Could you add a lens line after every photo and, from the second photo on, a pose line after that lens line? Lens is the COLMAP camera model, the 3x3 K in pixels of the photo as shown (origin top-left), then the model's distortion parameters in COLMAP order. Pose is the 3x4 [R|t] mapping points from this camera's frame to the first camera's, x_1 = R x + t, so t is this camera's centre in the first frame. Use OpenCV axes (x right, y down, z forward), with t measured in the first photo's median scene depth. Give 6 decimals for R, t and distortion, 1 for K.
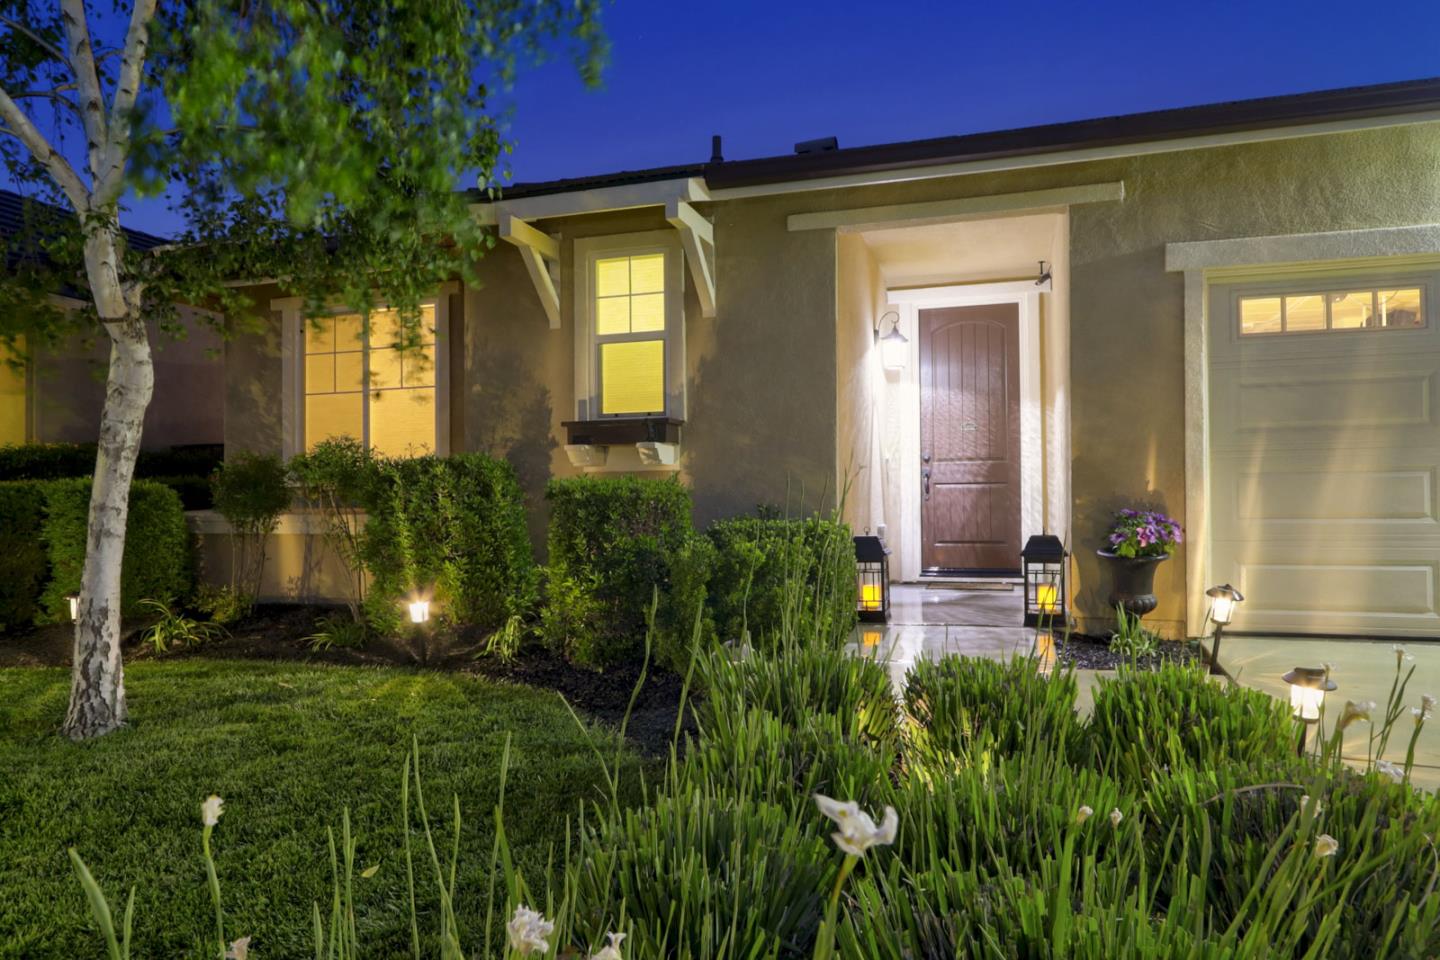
lens RADIAL K [[736.1, 0, 808.9], [0, 736.1, 499.0], [0, 0, 1]] dist [-0.002038, -0.000154]
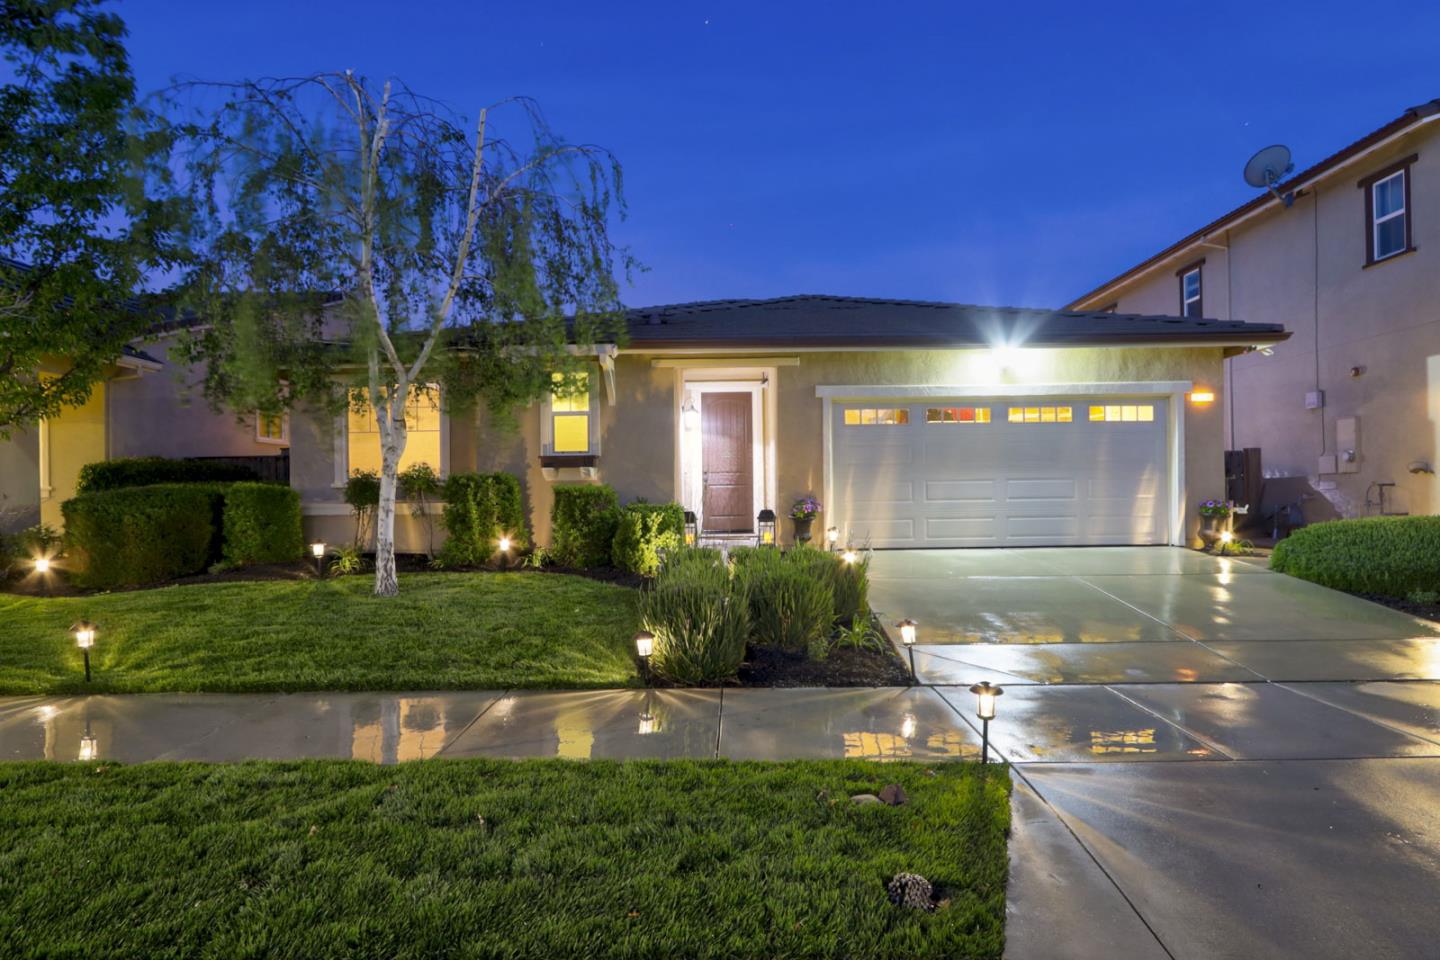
lens RADIAL K [[716.9, 0, 727.8], [0, 716.9, 486.5], [0, 0, 1]] dist [-0.001542, 0.000283]
pose [[0.963065, -0.001980, 0.269263, -0.373573], [0.003010, 0.999990, -0.003414, -0.014070], [-0.269254, 0.004098, 0.963061, -1.046192]]
